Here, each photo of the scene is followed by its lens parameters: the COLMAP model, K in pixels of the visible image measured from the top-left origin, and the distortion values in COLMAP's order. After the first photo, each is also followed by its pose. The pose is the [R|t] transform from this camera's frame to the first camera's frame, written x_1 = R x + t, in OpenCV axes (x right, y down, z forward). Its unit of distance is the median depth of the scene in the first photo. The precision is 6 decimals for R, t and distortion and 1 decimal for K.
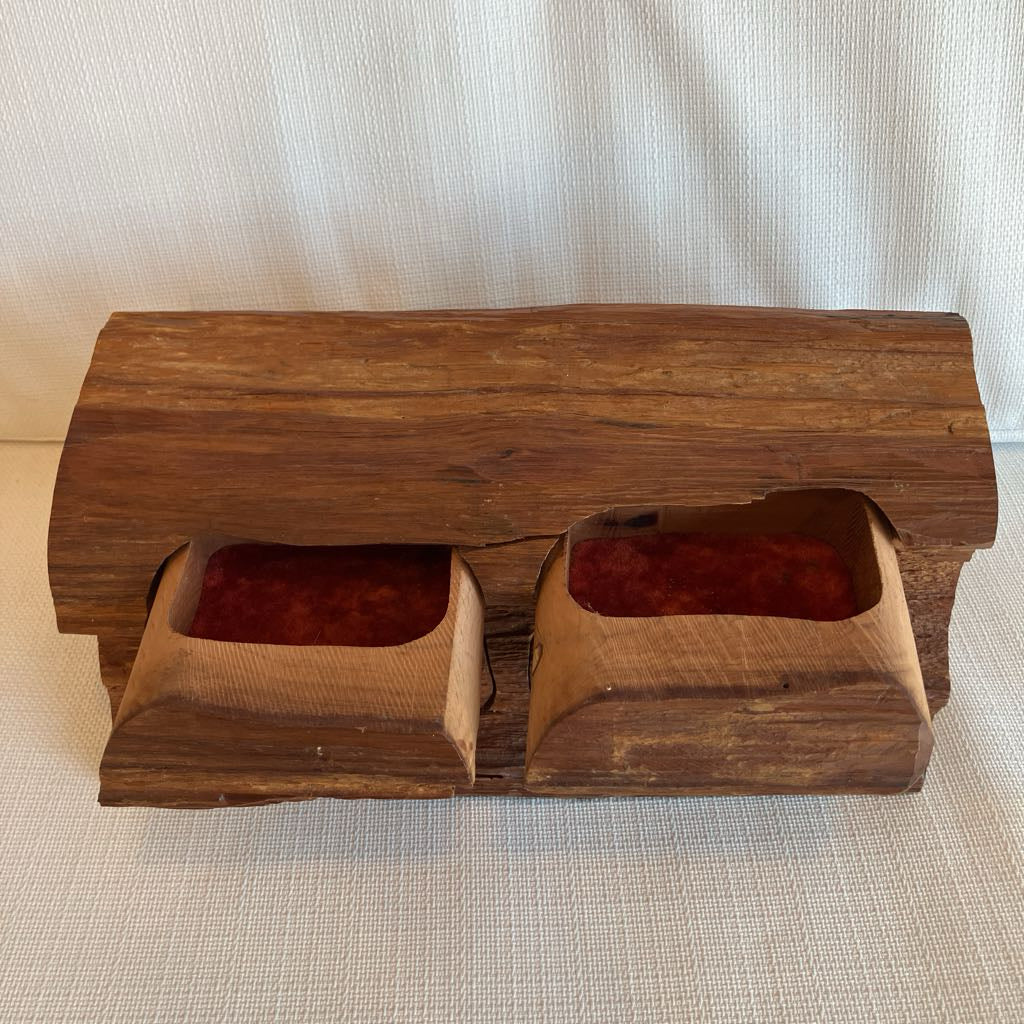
lens RADIAL K [[1128.1, 0, 513.2], [0, 1128.1, 515.3], [0, 0, 1]] dist [0.001779, 0.000000]
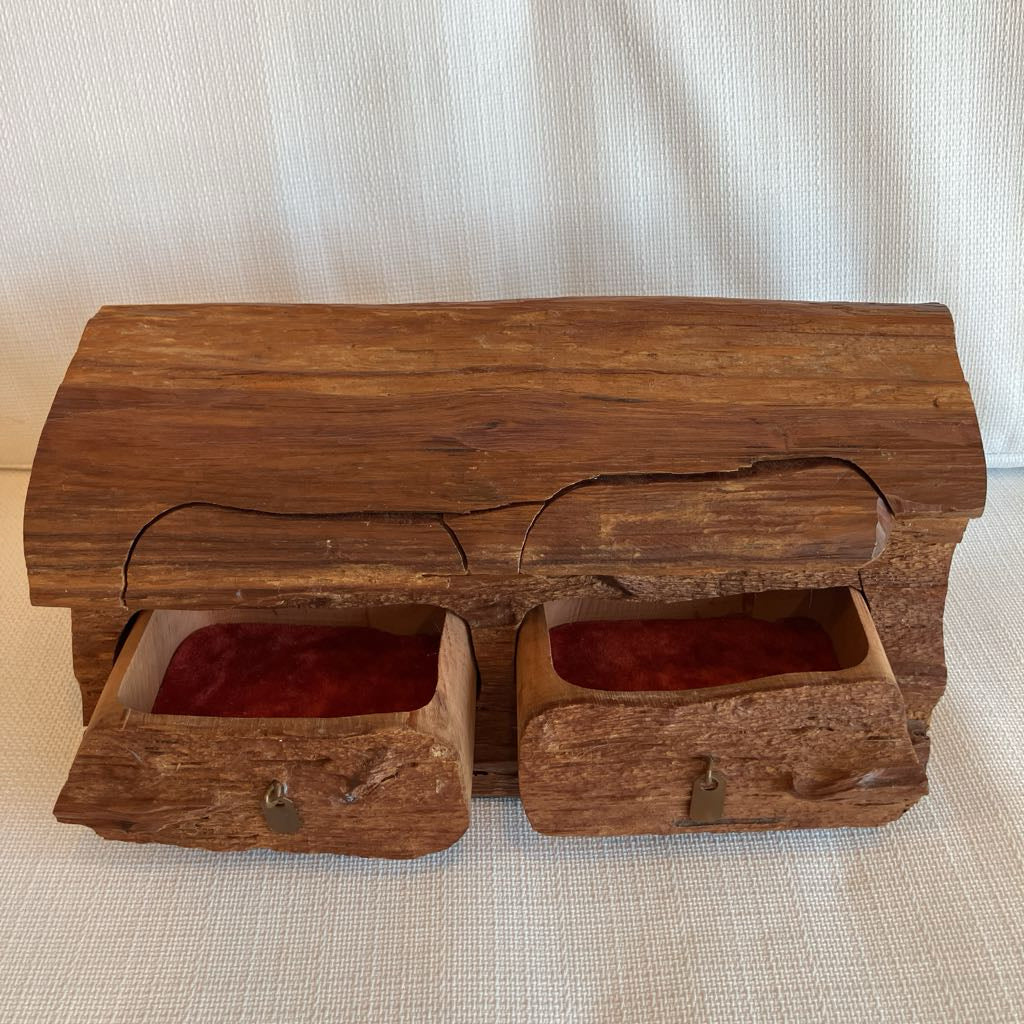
lens RADIAL K [[1128.1, 0, 513.0], [0, 1128.1, 505.6], [0, 0, 1]] dist [0.001779, 0.000000]
pose [[0.999953, 0.004187, 0.008754, 0.004108], [-0.003146, 0.993283, -0.115671, 0.122326], [-0.009179, 0.115638, 0.993249, 0.018242]]
